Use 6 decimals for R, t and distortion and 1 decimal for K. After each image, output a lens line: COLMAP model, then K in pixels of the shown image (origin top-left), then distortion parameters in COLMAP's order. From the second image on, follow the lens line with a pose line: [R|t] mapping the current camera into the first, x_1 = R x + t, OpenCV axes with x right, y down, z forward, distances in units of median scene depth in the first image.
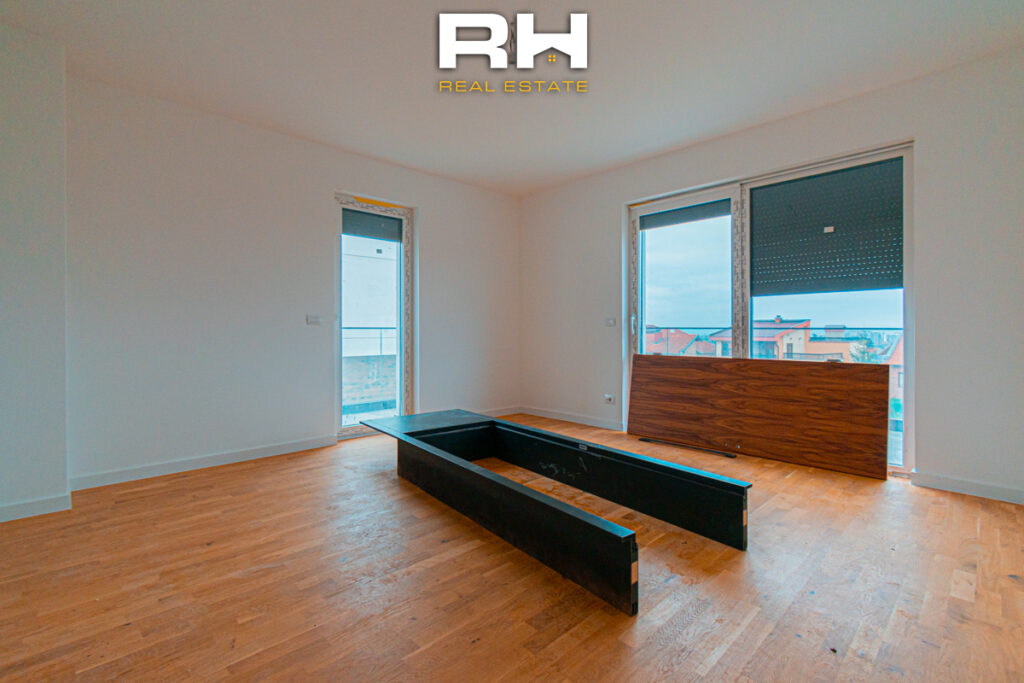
lens RADIAL K [[447.6, 0, 496.5], [0, 447.6, 328.8], [0, 0, 1]] dist [0.001713, -0.000055]
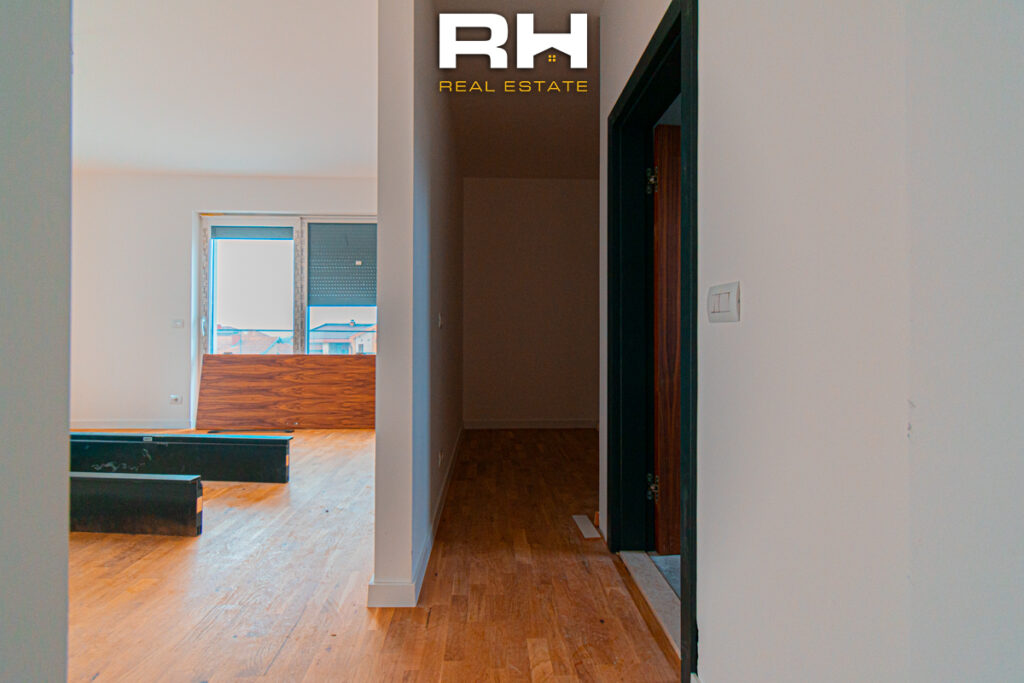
lens RADIAL K [[447.6, 0, 496.5], [0, 447.6, 328.8], [0, 0, 1]] dist [0.001713, -0.000055]
pose [[0.642881, 0.010819, 0.765890, -0.070133], [-0.007051, 0.999941, -0.008207, -0.000171], [-0.765934, -0.000124, 0.642919, -0.246644]]
